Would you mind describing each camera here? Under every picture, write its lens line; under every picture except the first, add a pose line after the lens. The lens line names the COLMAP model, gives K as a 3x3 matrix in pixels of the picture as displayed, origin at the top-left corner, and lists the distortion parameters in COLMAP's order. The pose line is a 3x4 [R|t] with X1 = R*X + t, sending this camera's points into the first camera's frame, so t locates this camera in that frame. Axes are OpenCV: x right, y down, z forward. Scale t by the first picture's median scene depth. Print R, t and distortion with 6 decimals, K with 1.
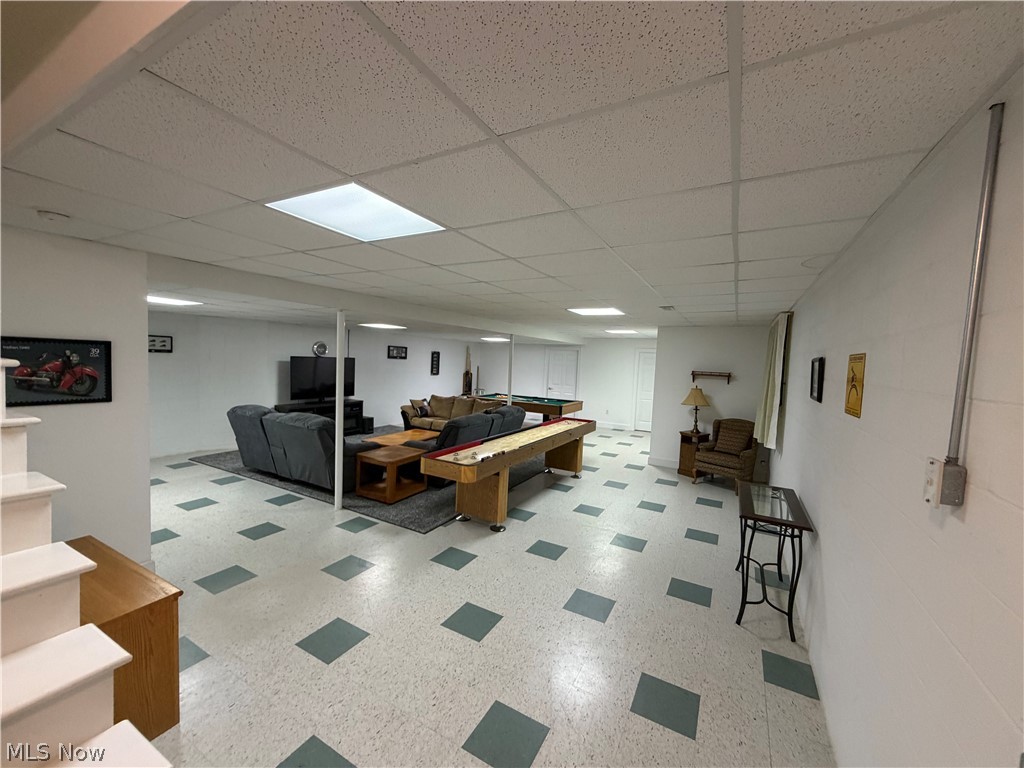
lens RADIAL K [[406.9, 0, 512.5], [0, 406.9, 384.7], [0, 0, 1]] dist [-0.004014, 0.000152]
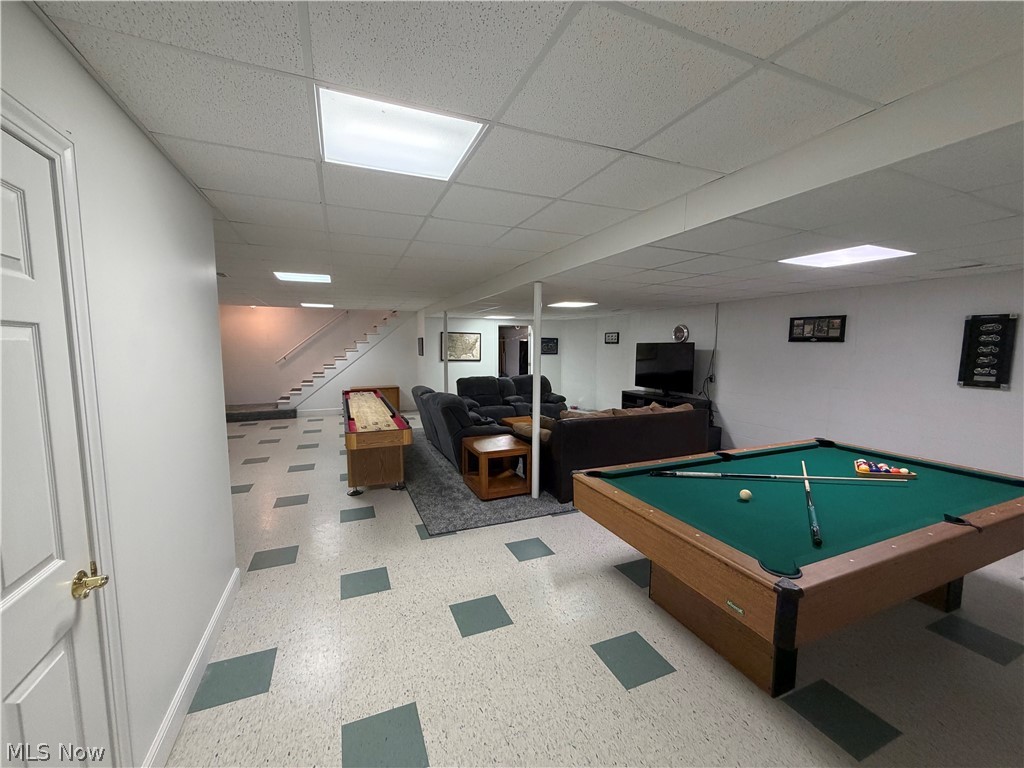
lens RADIAL K [[406.9, 0, 510.6], [0, 406.9, 384.0], [0, 0, 1]] dist [-0.004014, 0.000152]
pose [[-0.620799, 0.032641, -0.783290, 0.348989], [-0.075472, 0.992004, 0.101154, -0.034557], [0.780328, 0.121913, -0.613372, 1.032822]]
